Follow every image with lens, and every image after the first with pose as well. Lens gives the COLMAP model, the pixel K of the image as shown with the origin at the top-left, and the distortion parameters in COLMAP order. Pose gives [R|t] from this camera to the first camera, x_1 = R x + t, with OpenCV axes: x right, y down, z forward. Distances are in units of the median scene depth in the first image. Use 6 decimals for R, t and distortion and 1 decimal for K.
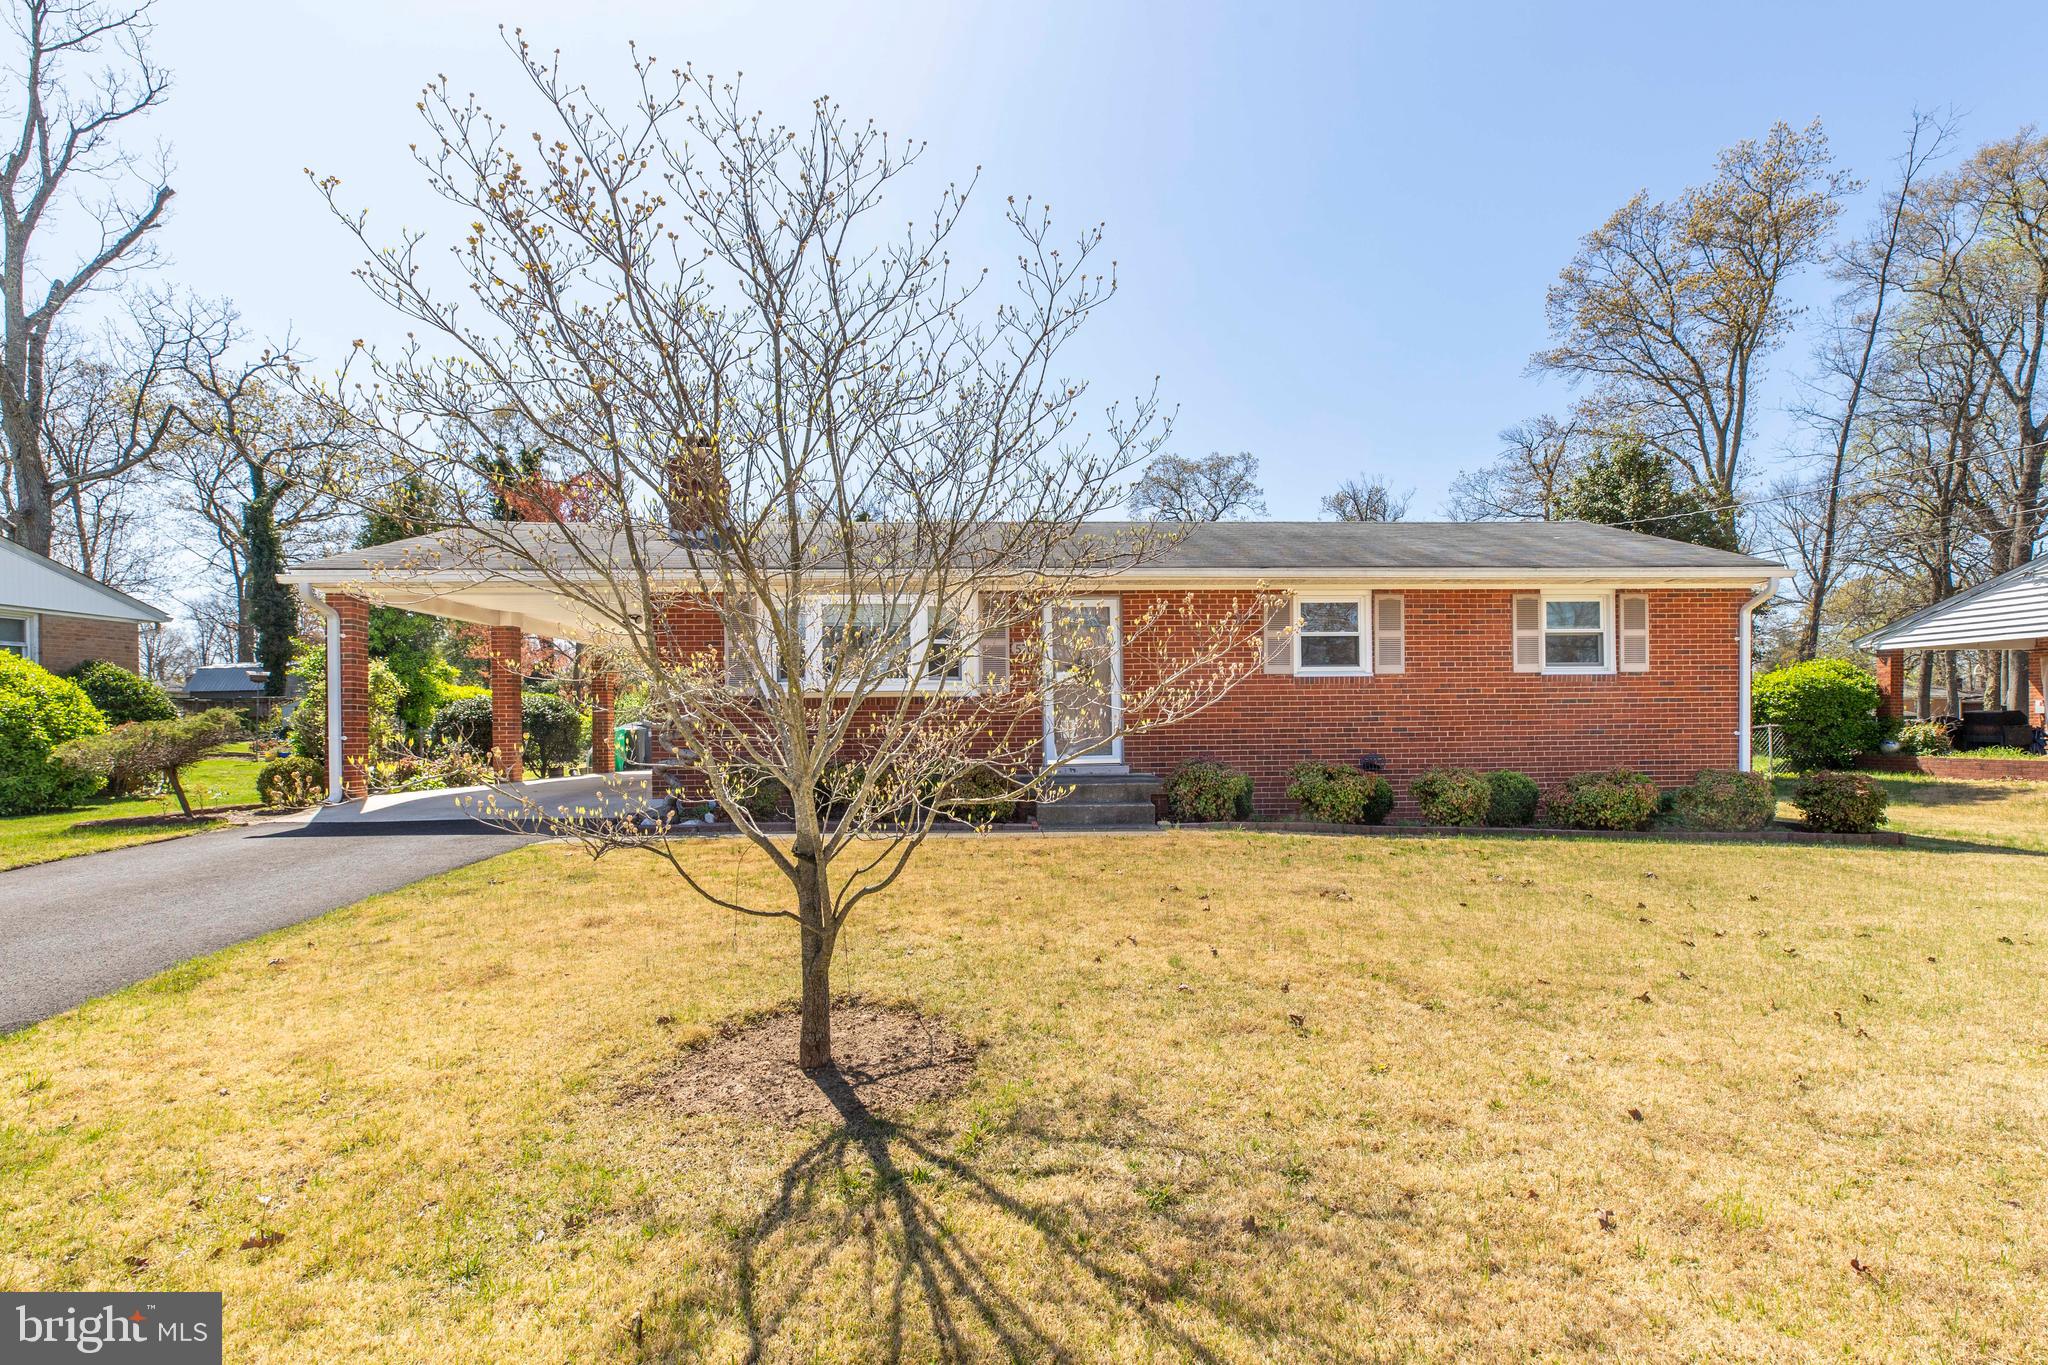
lens RADIAL K [[959.8, 0, 1077.3], [0, 959.8, 723.9], [0, 0, 1]] dist [-0.030079, 0.007555]
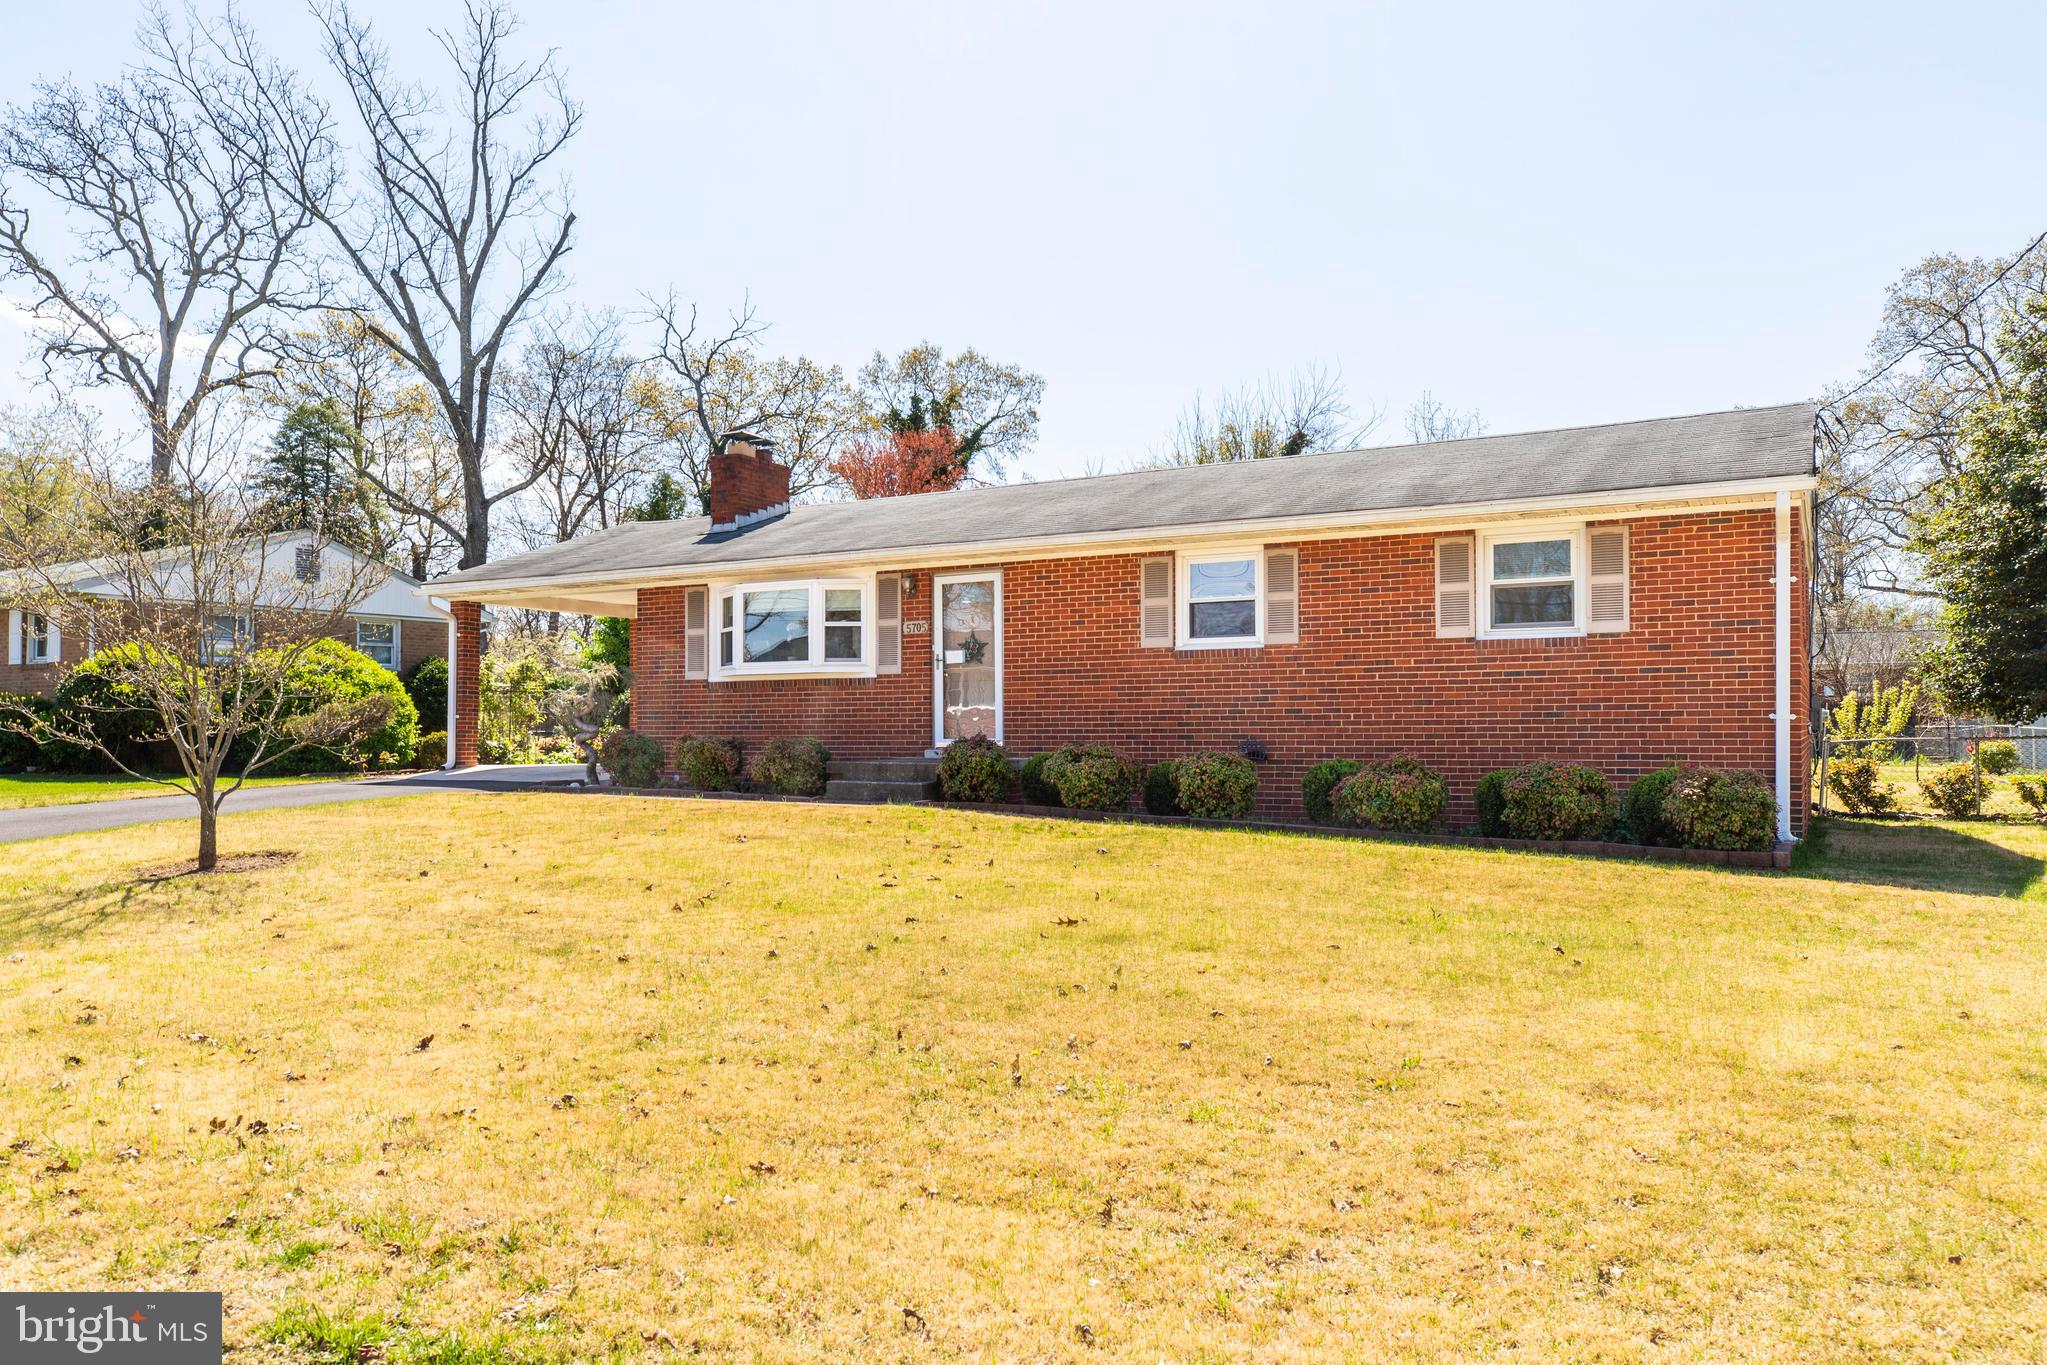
lens RADIAL K [[1432.8, 0, 1042.2], [0, 1432.8, 680.4], [0, 0, 1]] dist [-0.004642, 0.001706]
pose [[0.837107, -0.011275, -0.546922, 0.299129], [-0.003259, 0.999667, -0.025597, 0.004352], [0.547029, 0.023210, 0.836792, -0.058473]]
